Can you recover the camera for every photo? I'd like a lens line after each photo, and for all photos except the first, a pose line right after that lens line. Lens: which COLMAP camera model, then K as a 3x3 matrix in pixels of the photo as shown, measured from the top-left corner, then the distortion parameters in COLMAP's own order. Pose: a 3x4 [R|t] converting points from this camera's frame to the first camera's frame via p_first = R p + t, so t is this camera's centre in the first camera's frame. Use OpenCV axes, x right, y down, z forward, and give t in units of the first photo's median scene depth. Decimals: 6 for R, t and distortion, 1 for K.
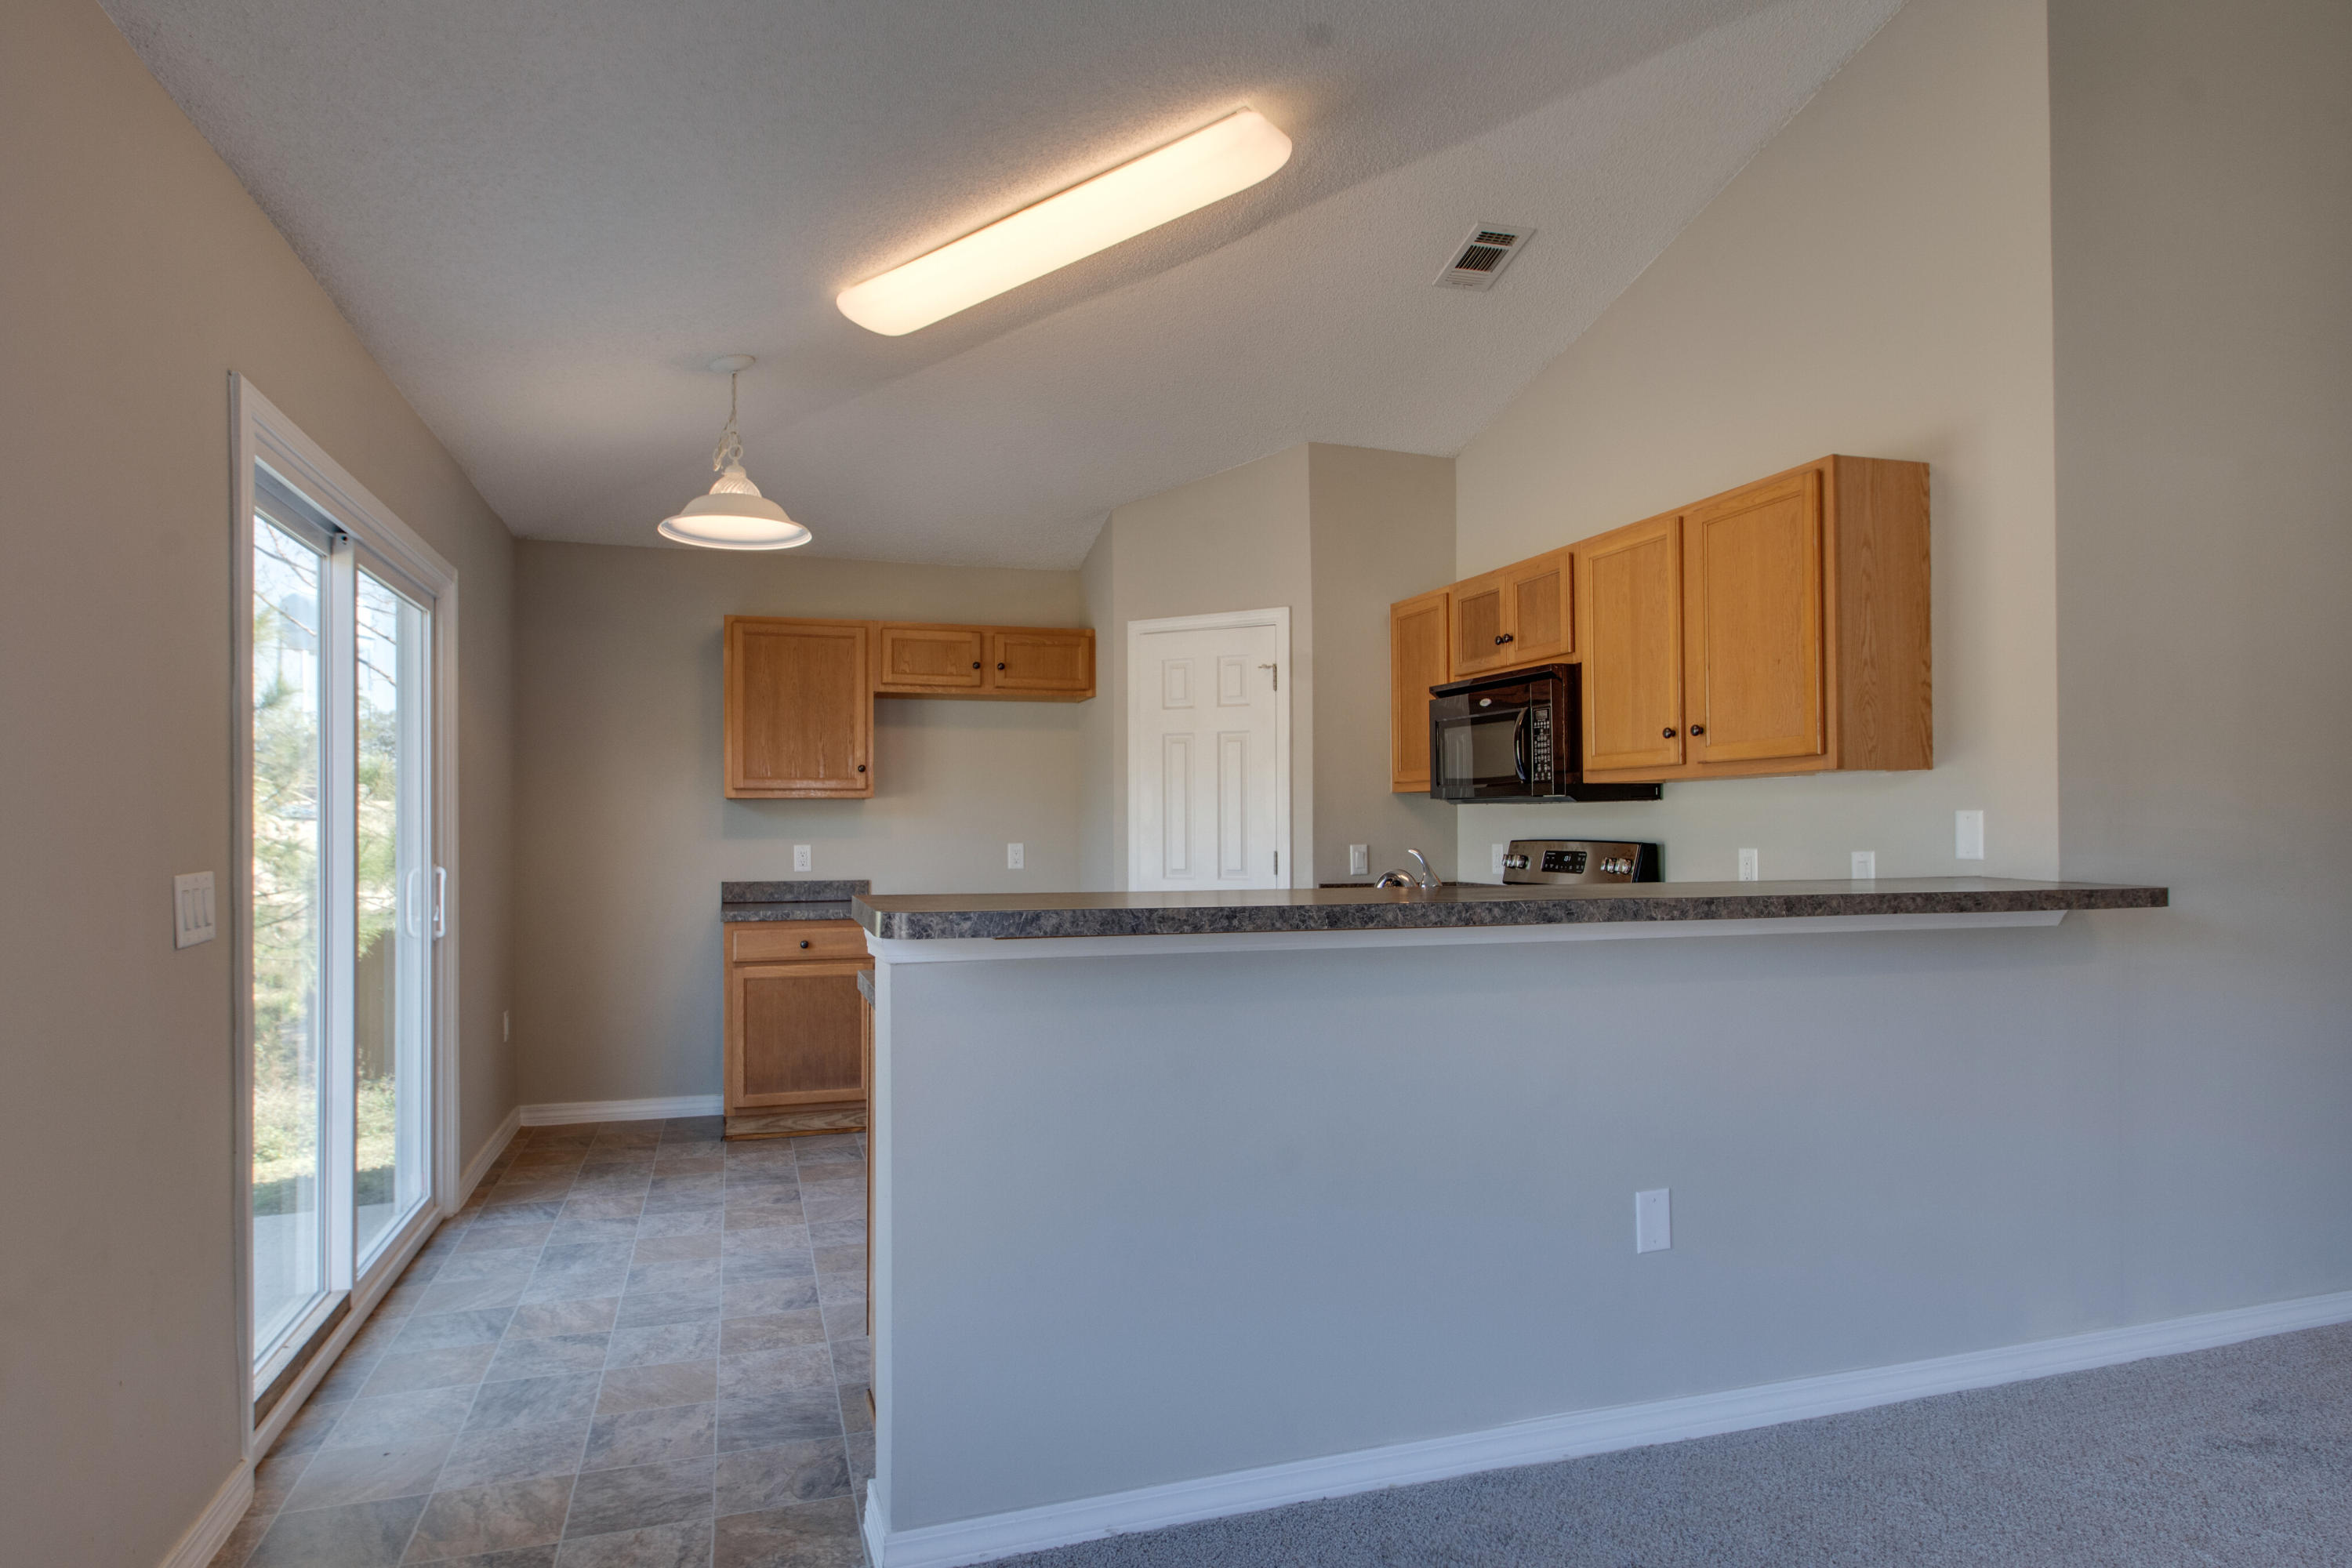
lens RADIAL K [[1318.8, 0, 1135.2], [0, 1318.8, 810.5], [0, 0, 1]] dist [0.037611, -0.022533]
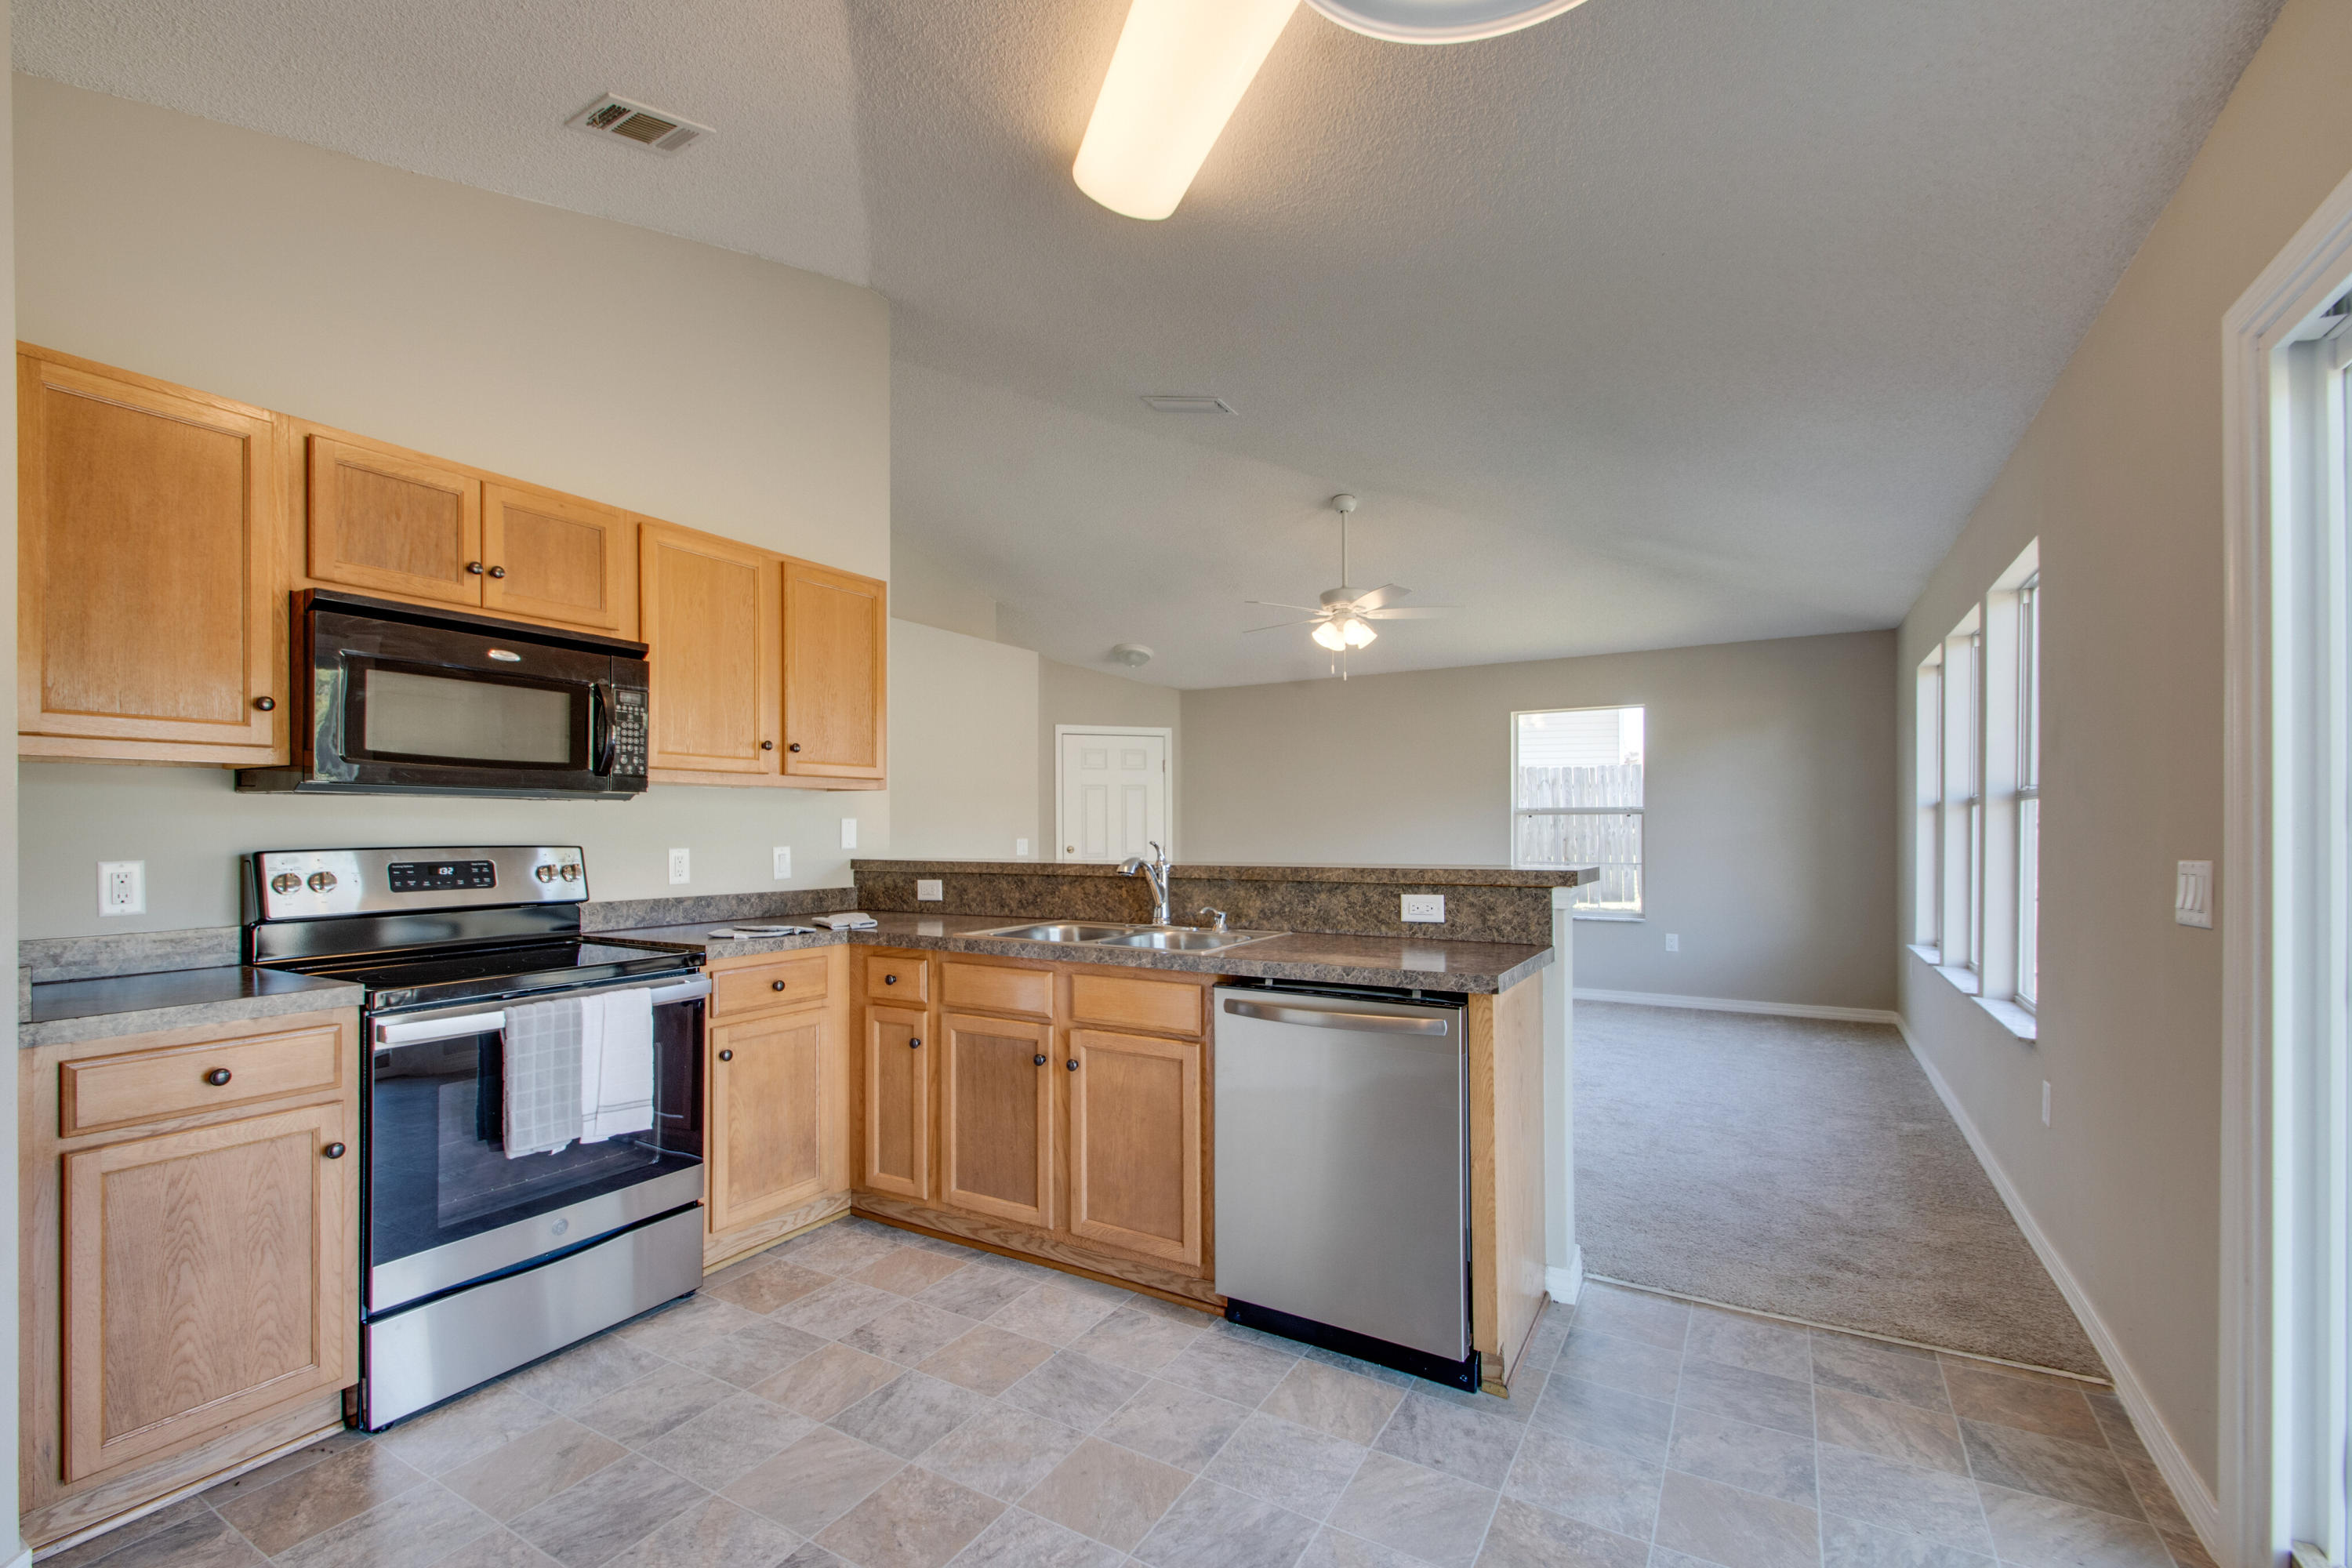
lens RADIAL K [[1019.3, 0, 1146.5], [0, 1019.3, 832.2], [0, 0, 1]] dist [0.028477, -0.013665]
pose [[-0.664326, 0.002569, 0.747439, -0.403258], [-0.002091, 0.999984, -0.005296, 0.017200], [-0.747440, -0.005082, -0.664310, 1.154486]]
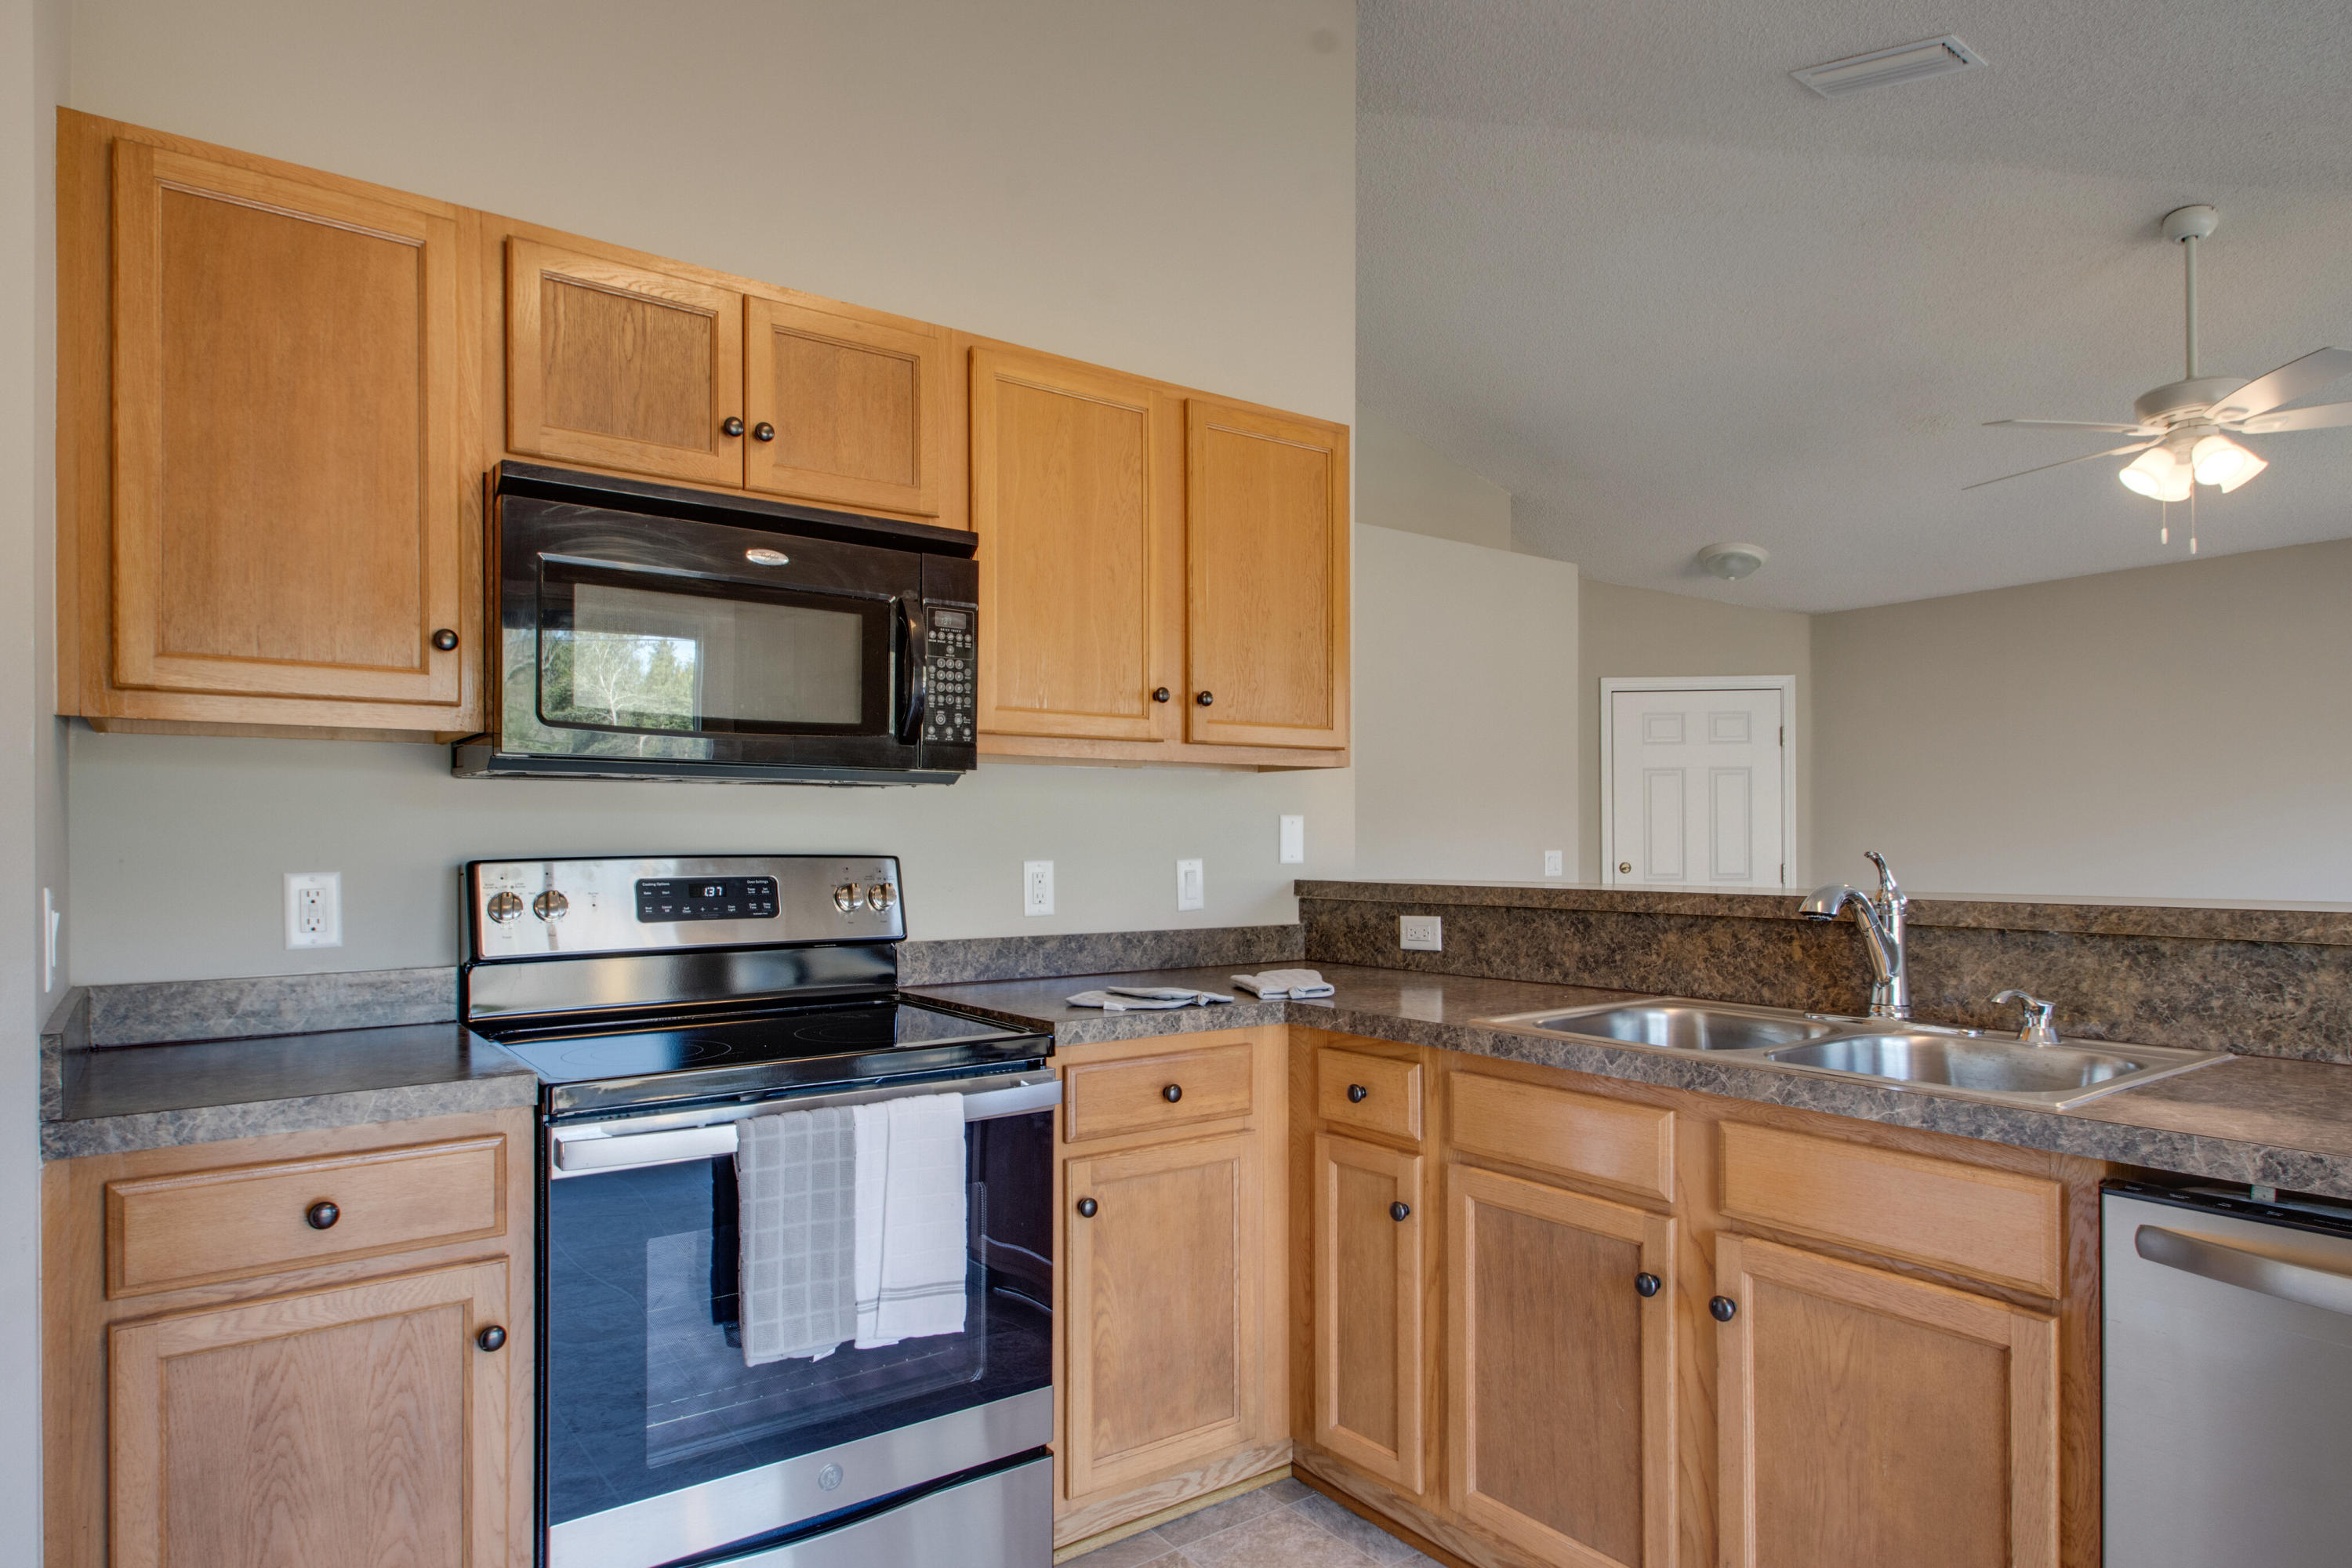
lens RADIAL K [[1326.8, 0, 1147.5], [0, 1326.8, 840.3], [0, 0, 1]] dist [0.004301, 0.001004]
pose [[-0.319988, 0.005095, 0.947408, -0.225590], [-0.004387, 0.999967, -0.006859, 0.020196], [-0.947411, -0.006351, -0.319955, 1.062273]]
